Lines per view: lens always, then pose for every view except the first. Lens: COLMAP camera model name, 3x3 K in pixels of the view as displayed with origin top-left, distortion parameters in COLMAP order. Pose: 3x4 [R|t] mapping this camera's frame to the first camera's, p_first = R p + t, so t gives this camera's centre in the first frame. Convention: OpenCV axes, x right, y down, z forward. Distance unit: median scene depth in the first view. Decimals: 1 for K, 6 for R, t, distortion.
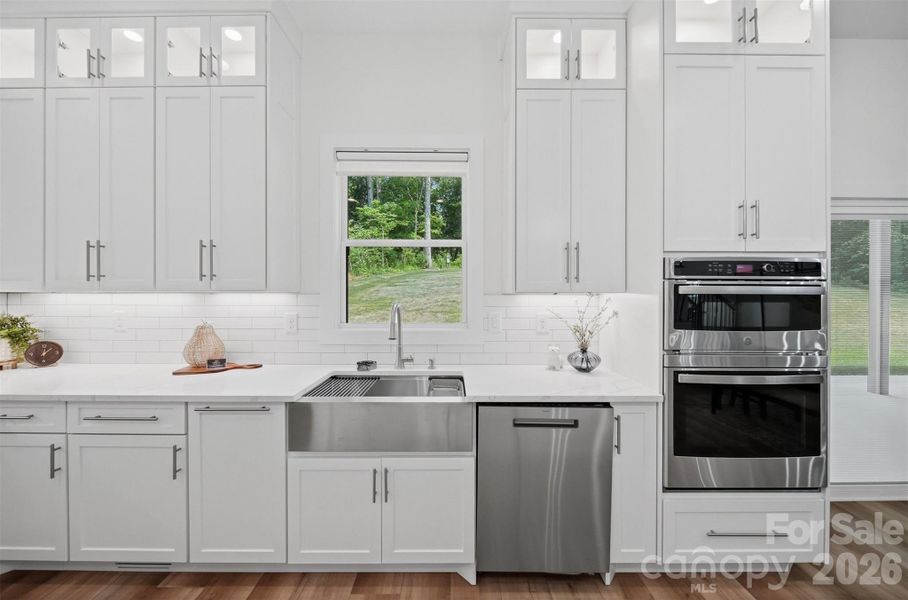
lens RADIAL K [[327.0, 0, 451.6], [0, 327.0, 297.7], [0, 0, 1]] dist [-0.001734, -0.000250]
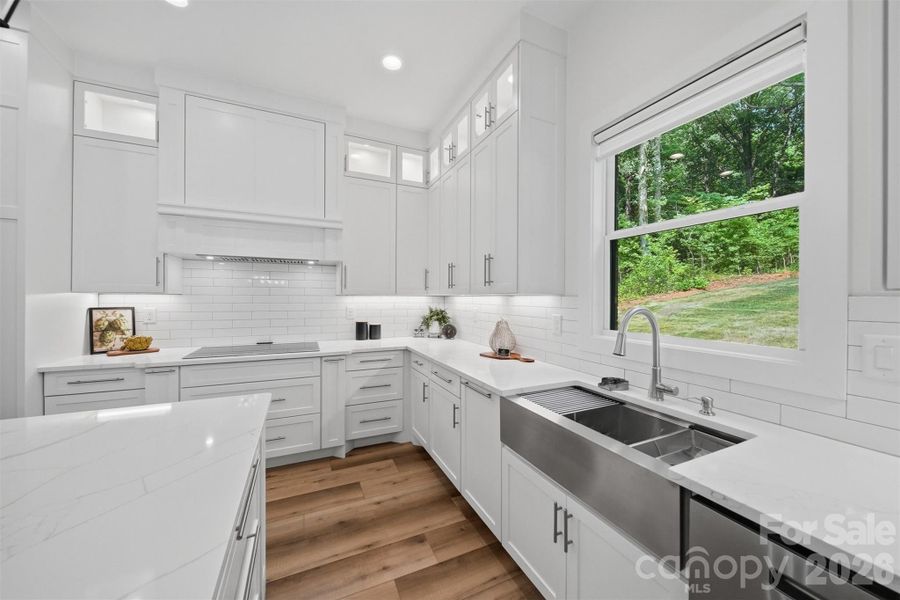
lens RADIAL K [[323.1, 0, 449.6], [0, 323.1, 298.9], [0, 0, 1]] dist [-0.001281, -0.000172]
pose [[0.413948, 0.003320, -0.910295, 0.341100], [-0.006989, 0.999975, 0.000469, -0.000908], [0.910274, 0.006168, 0.413961, 0.336406]]
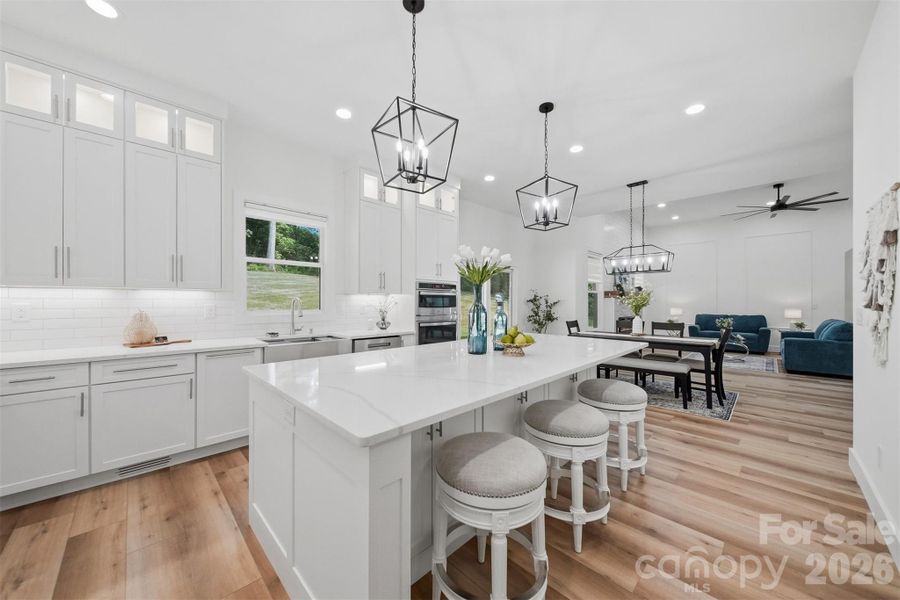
lens RADIAL K [[320.5, 0, 449.5], [0, 320.5, 303.2], [0, 0, 1]] dist [-0.006138, -0.000152]
pose [[0.712373, -0.003948, 0.701790, -0.878395], [-0.001067, 0.999977, 0.006709, 0.036724], [-0.701800, -0.005528, 0.712352, -0.943830]]
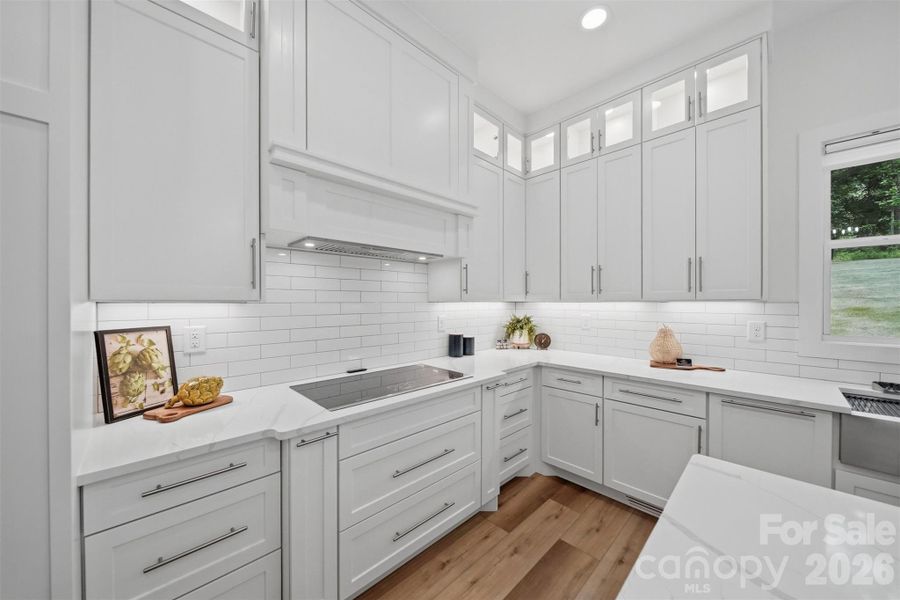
lens RADIAL K [[320.5, 0, 449.5], [0, 320.5, 303.2], [0, 0, 1]] dist [-0.006138, -0.000152]
pose [[0.697201, 0.001591, -0.716874, -0.535163], [-0.000432, 0.999998, 0.001799, -0.012530], [0.716875, -0.000945, 0.697201, -0.431954]]
